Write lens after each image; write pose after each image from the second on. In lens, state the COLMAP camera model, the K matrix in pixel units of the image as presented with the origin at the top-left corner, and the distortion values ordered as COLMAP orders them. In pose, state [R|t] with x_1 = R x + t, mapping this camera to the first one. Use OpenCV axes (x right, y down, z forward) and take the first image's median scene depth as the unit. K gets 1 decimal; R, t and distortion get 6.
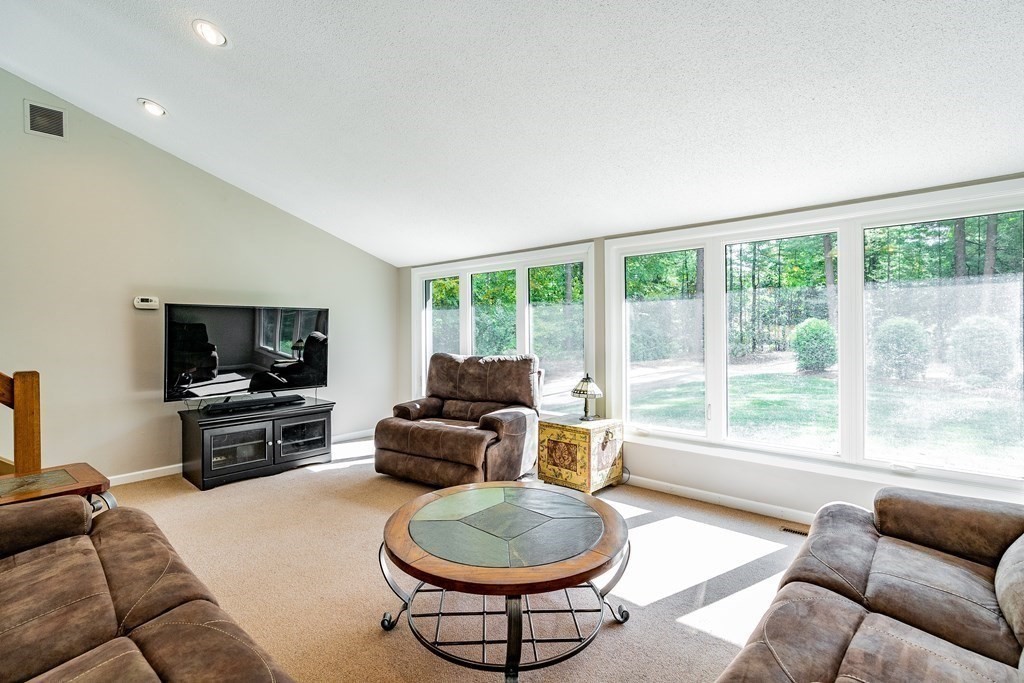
lens RADIAL K [[476.2, 0, 506.2], [0, 476.2, 334.6], [0, 0, 1]] dist [-0.004249, 0.001184]
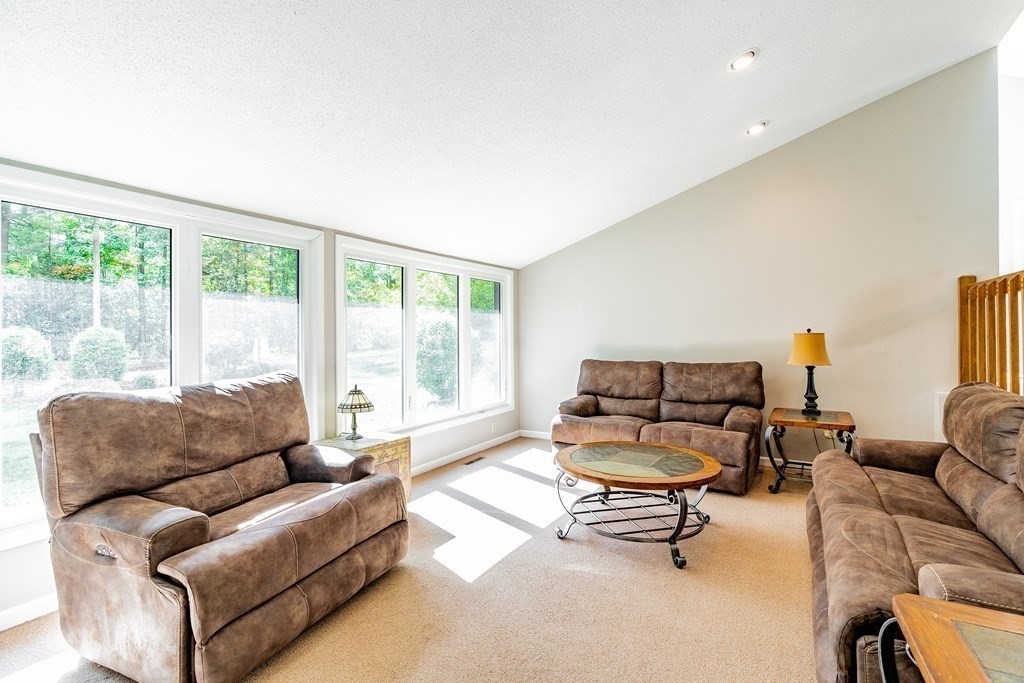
lens RADIAL K [[476.2, 0, 506.2], [0, 476.2, 334.6], [0, 0, 1]] dist [-0.004249, 0.001184]
pose [[-0.179546, 0.001143, 0.983749, -0.724171], [0.008464, 0.999964, 0.000383, -0.009161], [-0.983713, 0.008395, -0.179549, 0.856560]]
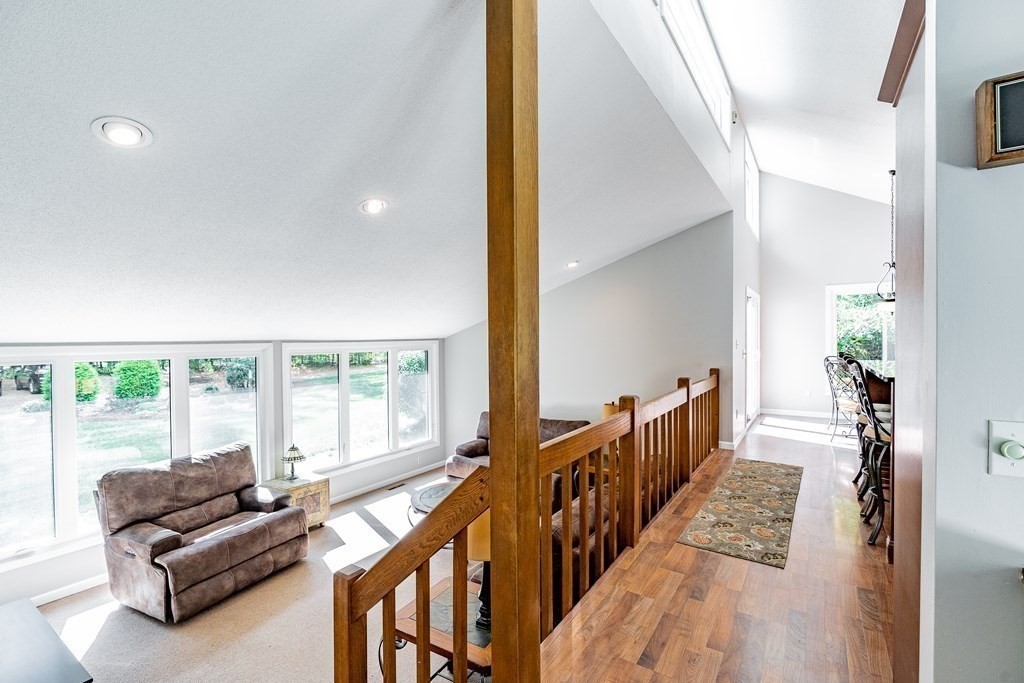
lens RADIAL K [[467.0, 0, 513.4], [0, 467.0, 347.5], [0, 0, 1]] dist [-0.000541, 0.000192]
pose [[-0.144568, -0.019518, 0.989302, -1.196234], [0.009304, 0.999734, 0.021083, -0.209511], [-0.989451, 0.012252, -0.144348, 0.550489]]
